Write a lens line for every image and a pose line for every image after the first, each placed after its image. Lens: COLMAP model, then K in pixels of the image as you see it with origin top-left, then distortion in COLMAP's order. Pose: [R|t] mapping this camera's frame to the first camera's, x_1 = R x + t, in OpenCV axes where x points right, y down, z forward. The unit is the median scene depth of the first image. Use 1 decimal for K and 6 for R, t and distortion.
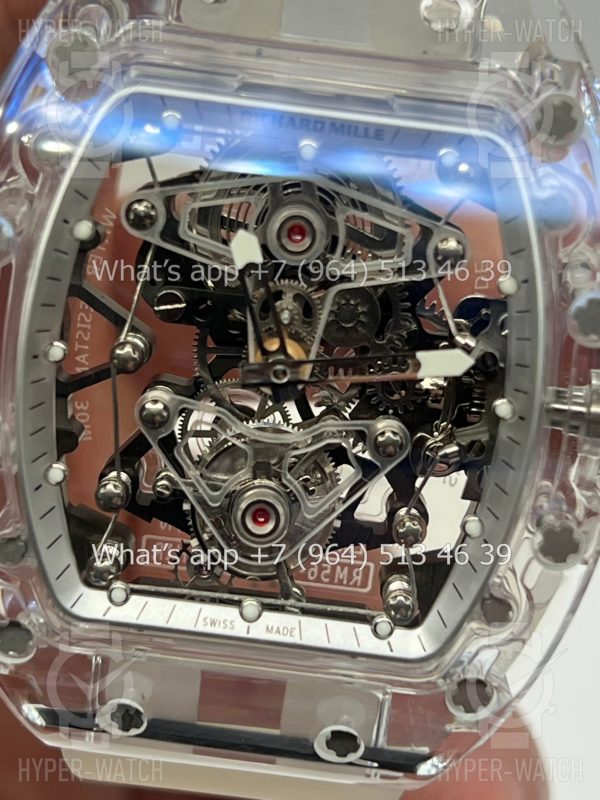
lens RADIAL K [[1941.9, 0, 304.6], [0, 1941.9, 388.9], [0, 0, 1]] dist [0.055991, 0.000000]
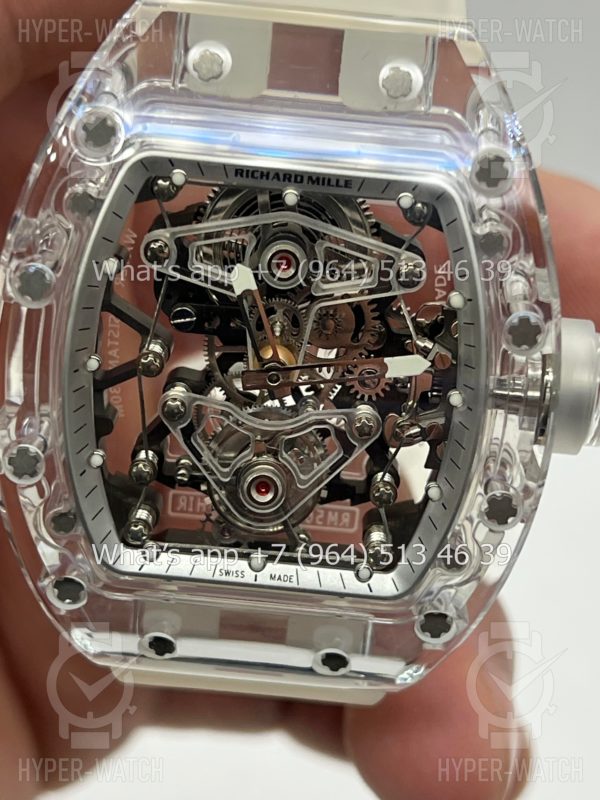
lens RADIAL K [[1941.9, 0, 302.6], [0, 1941.9, 399.4], [0, 0, 1]] dist [0.055991, 0.000000]
pose [[0.999427, -0.027494, -0.019752, 0.028912], [0.029633, 0.992600, 0.117760, -0.135414], [0.016369, -0.118278, 0.992846, -0.223675]]
